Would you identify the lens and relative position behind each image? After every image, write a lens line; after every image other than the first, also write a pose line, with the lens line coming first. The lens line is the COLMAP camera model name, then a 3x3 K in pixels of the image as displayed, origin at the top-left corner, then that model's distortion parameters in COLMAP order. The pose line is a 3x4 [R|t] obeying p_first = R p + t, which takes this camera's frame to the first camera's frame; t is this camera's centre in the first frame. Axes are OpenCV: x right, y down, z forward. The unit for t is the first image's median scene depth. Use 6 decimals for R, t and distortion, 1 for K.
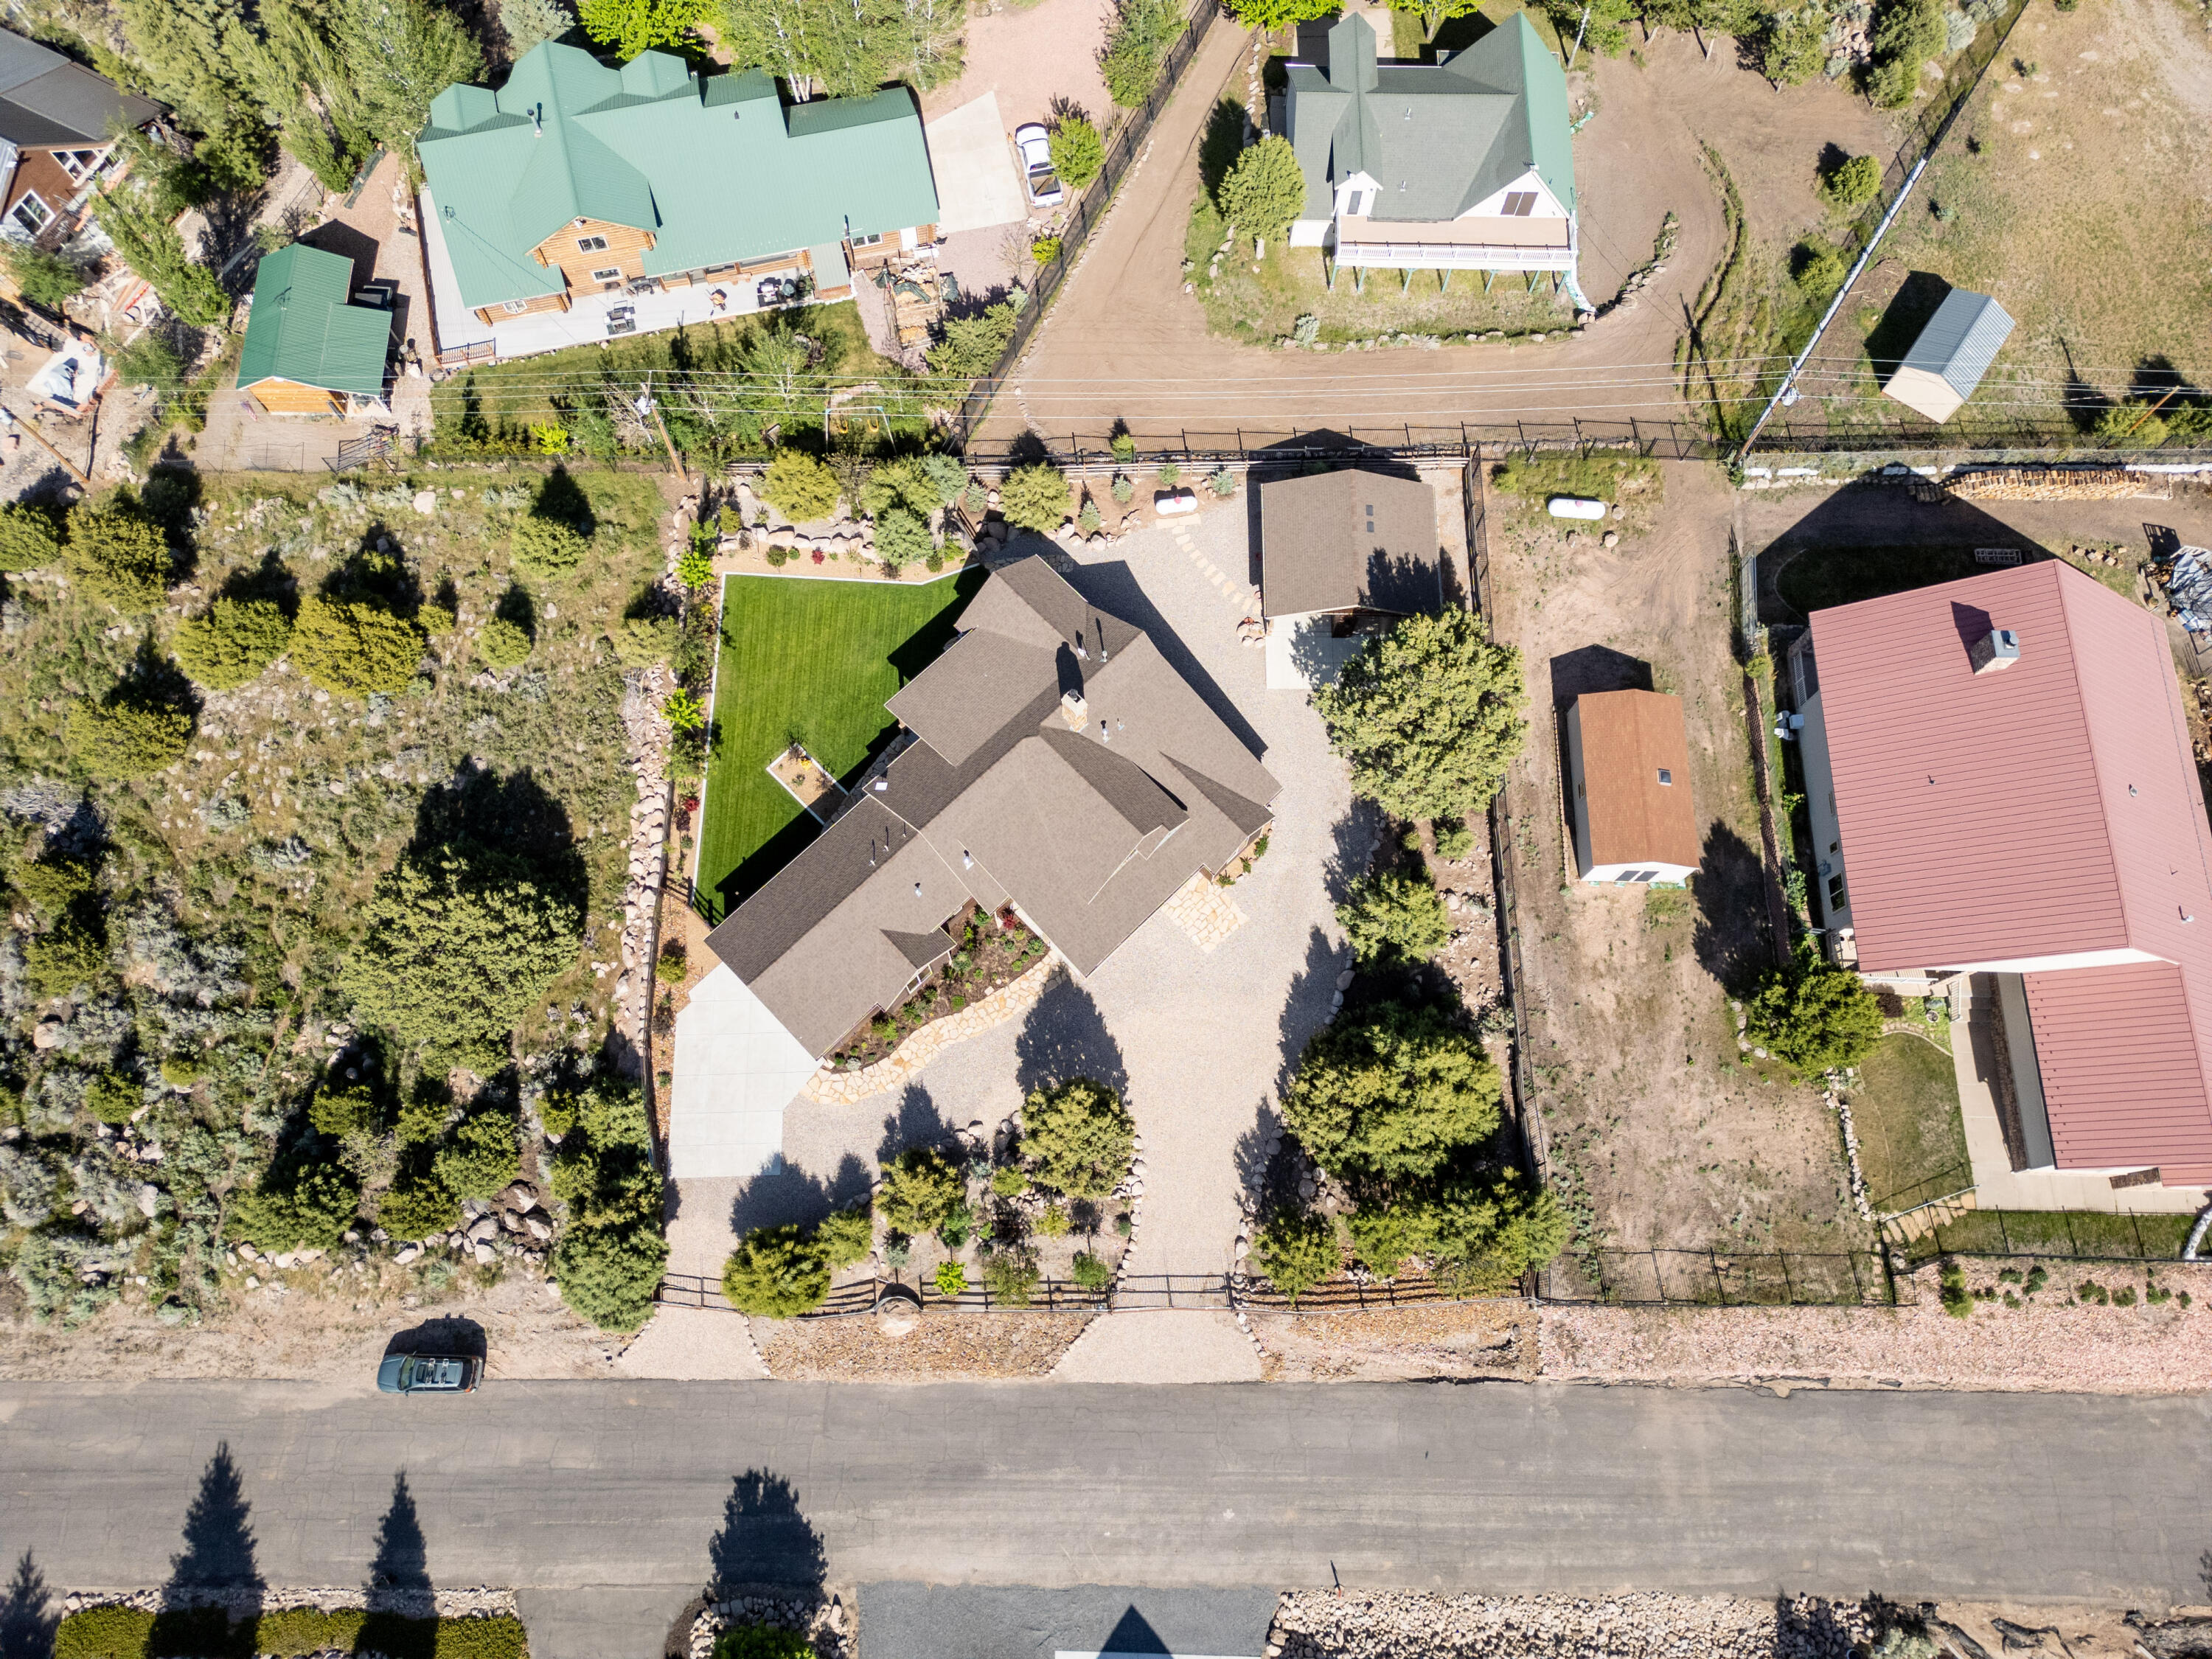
lens RADIAL K [[1547.6, 0, 1100.5], [0, 1547.6, 829.9], [0, 0, 1]] dist [0.066881, -0.058051]
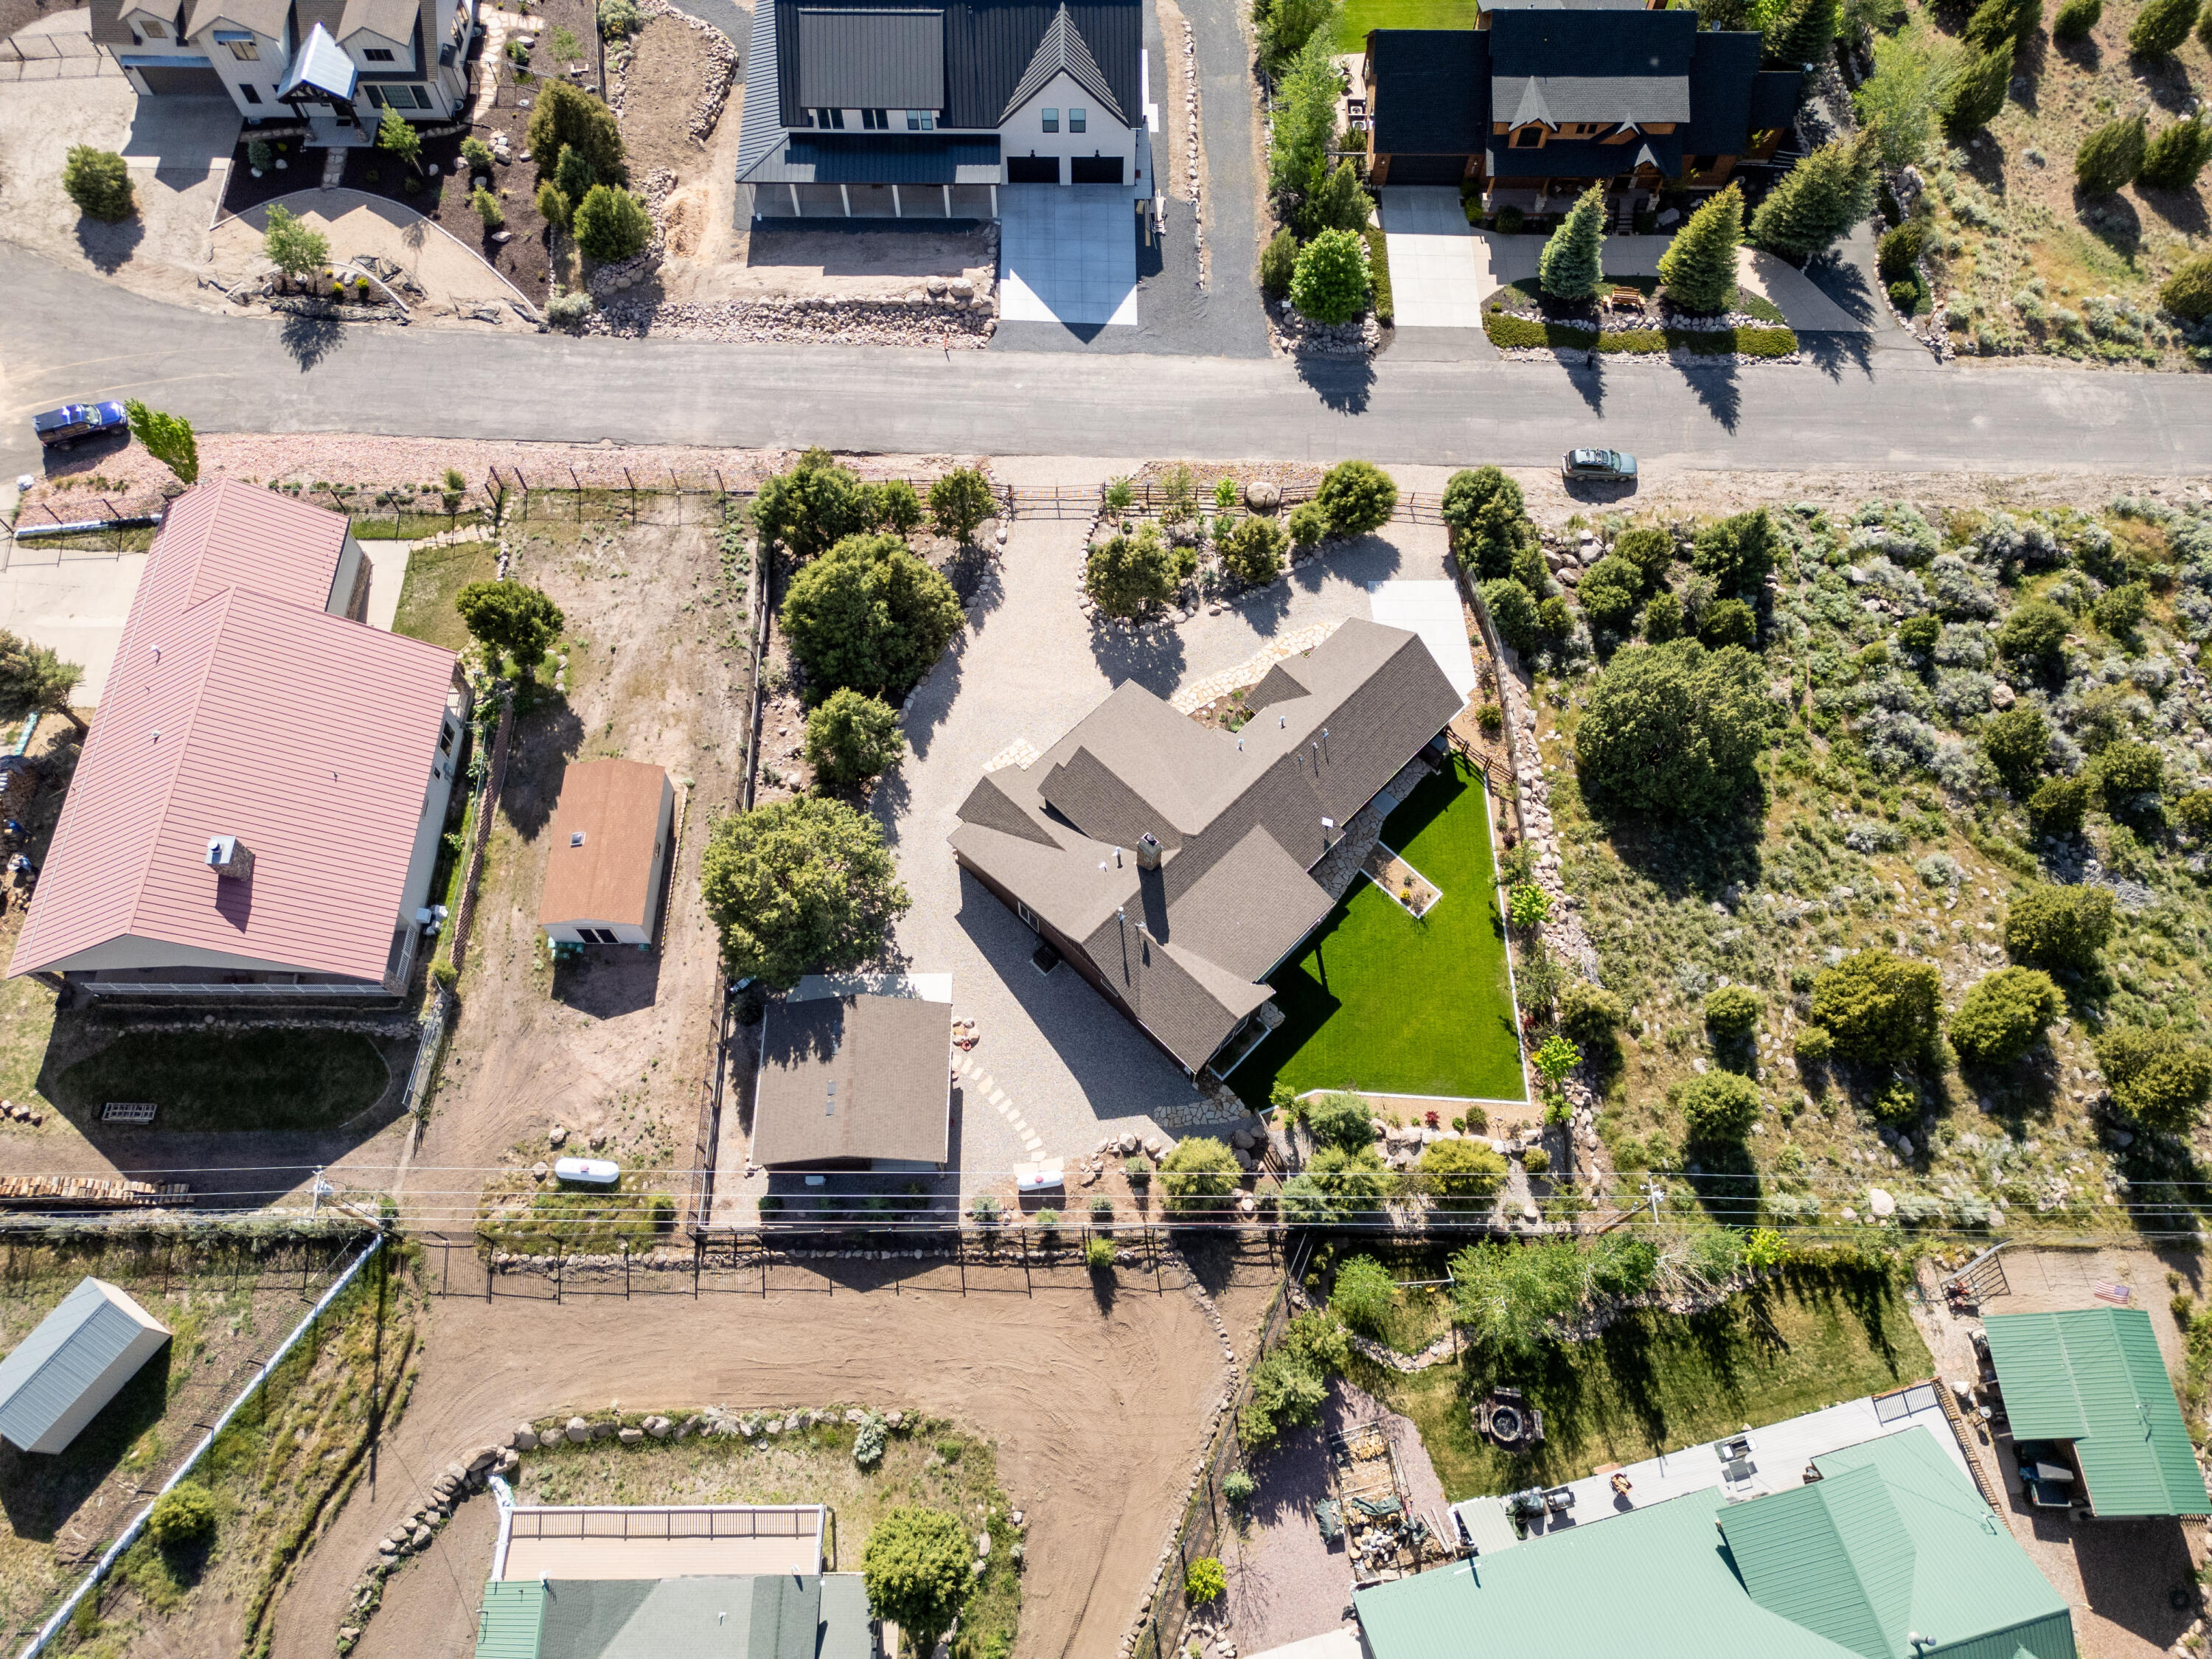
lens RADIAL K [[1547.6, 0, 1113.8], [0, 1547.6, 822.2], [0, 0, 1]] dist [0.066881, -0.058051]
pose [[-0.999427, 0.003410, -0.033681, 0.040142], [-0.026349, -0.703002, 0.710700, -0.773768], [-0.021254, 0.711180, 0.702689, 0.256829]]
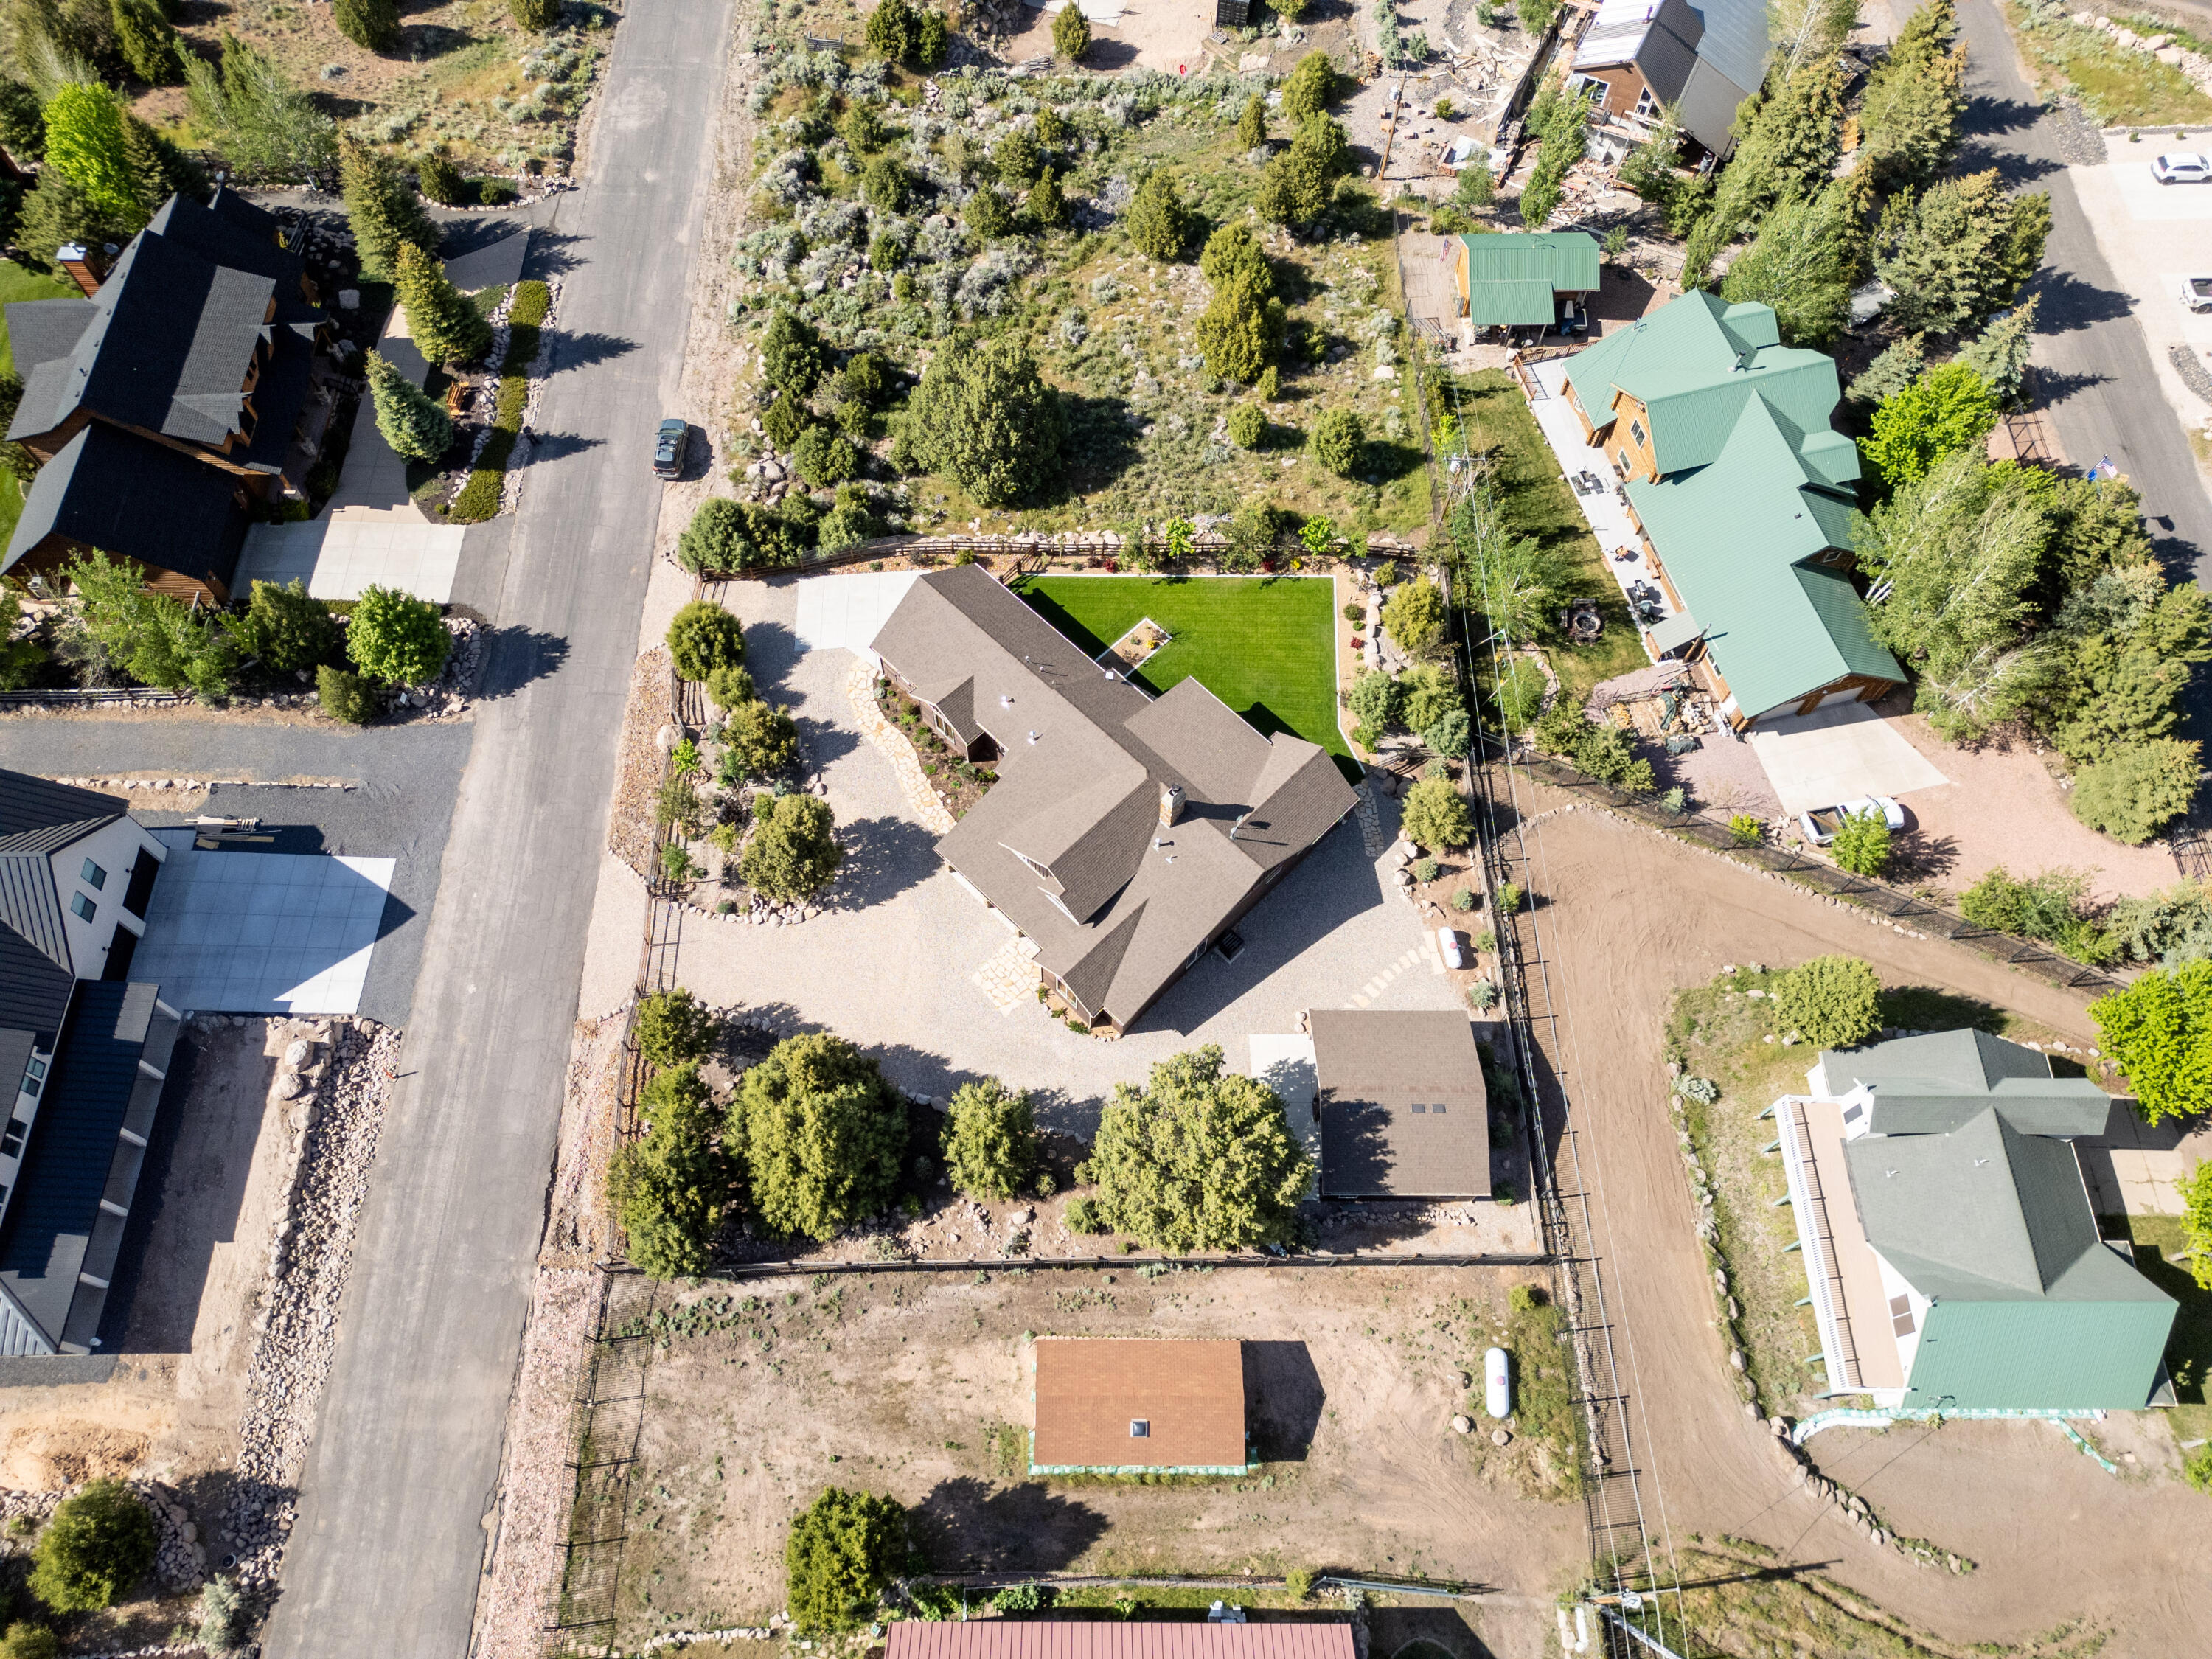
lens RADIAL K [[1547.6, 0, 1102.5], [0, 1547.6, 821.3], [0, 0, 1]] dist [0.066881, -0.058051]
pose [[0.016273, 0.885141, -0.465038, 0.468671], [-0.952137, 0.155703, 0.263043, -0.299472], [0.305238, 0.438499, 0.845310, 0.099792]]
